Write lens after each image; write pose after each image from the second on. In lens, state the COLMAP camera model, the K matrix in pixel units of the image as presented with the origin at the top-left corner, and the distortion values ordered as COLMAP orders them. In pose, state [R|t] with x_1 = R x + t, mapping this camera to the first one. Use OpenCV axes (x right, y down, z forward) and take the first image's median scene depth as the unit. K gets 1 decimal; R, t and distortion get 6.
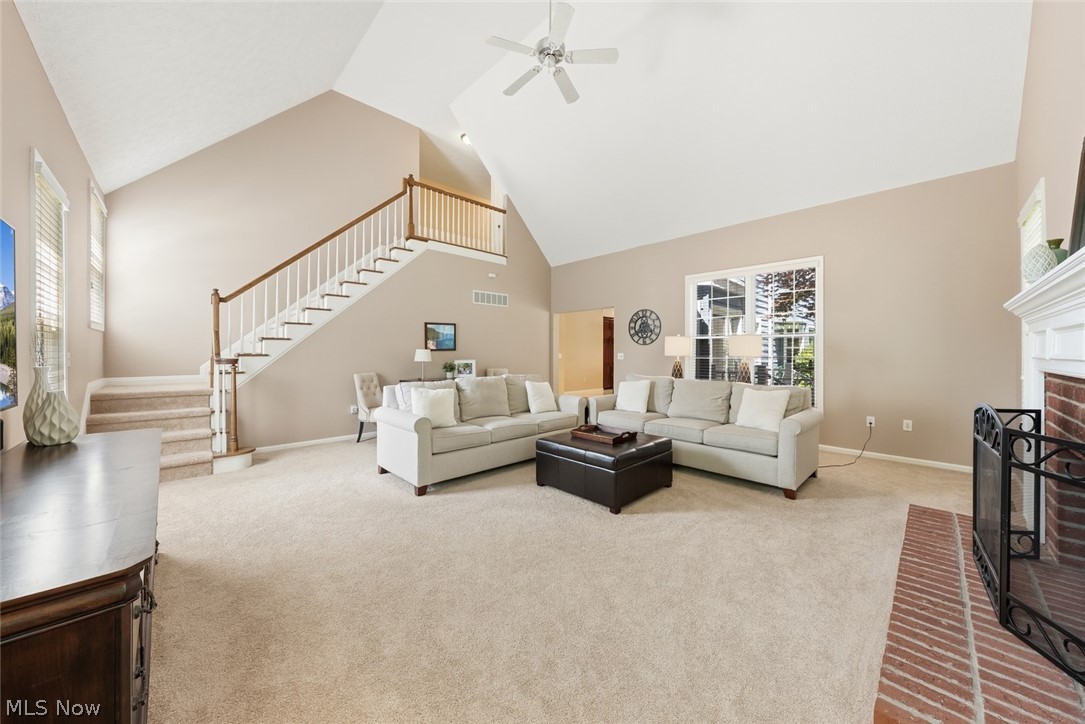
lens RADIAL K [[375.7, 0, 547.5], [0, 375.7, 351.8], [0, 0, 1]] dist [-0.001420, 0.000050]
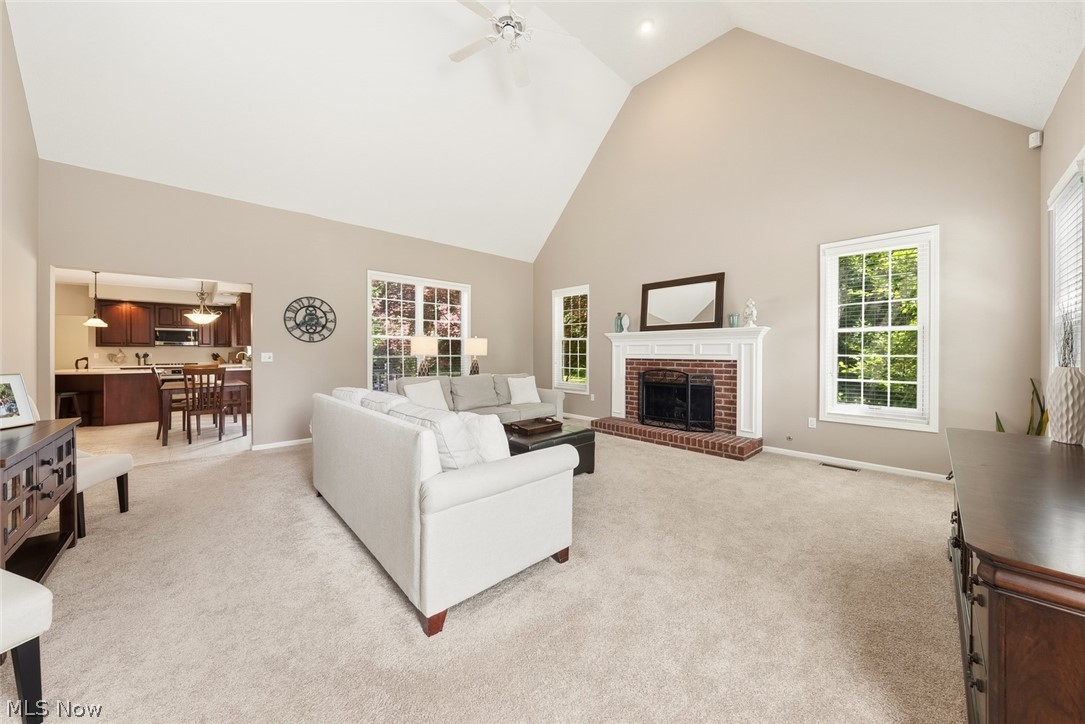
lens RADIAL K [[375.7, 0, 545.3], [0, 375.7, 355.7], [0, 0, 1]] dist [-0.001420, 0.000050]
pose [[0.015276, -0.006074, 0.999865, -0.519428], [0.002105, 0.999980, 0.006042, 0.006125], [-0.999881, 0.002012, 0.015289, 0.498818]]
